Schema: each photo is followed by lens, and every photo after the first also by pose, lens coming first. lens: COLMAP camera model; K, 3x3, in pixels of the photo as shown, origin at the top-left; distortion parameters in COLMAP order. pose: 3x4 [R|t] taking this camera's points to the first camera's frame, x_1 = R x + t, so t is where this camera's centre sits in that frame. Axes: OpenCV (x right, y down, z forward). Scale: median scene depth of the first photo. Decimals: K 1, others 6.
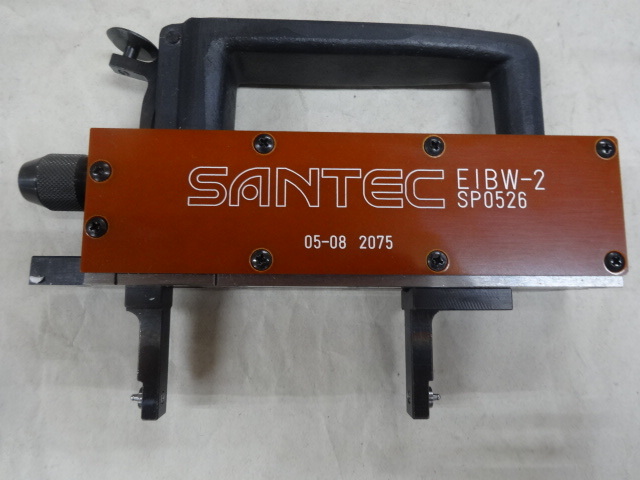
lens RADIAL K [[452.6, 0, 321.9], [0, 452.6, 237.5], [0, 0, 1]] dist [0.017834, 0.000139]
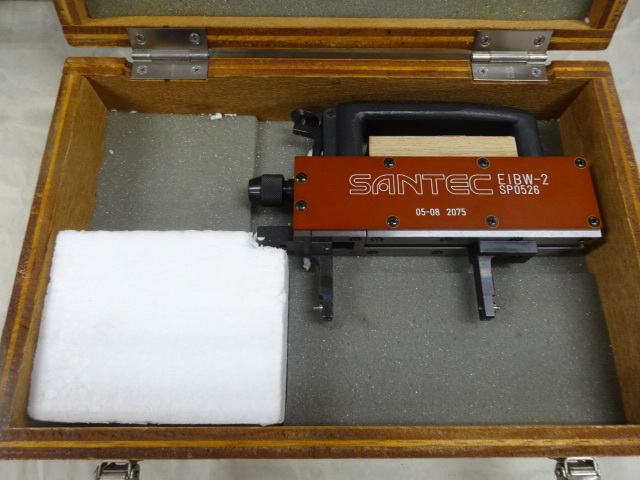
lens RADIAL K [[452.6, 0, 319.7], [0, 452.6, 238.9], [0, 0, 1]] dist [0.017834, 0.000139]
pose [[0.999748, -0.011219, -0.019451, -0.379469], [0.006844, 0.977269, -0.211895, 0.481477], [0.021386, 0.211708, 0.977099, -0.726514]]
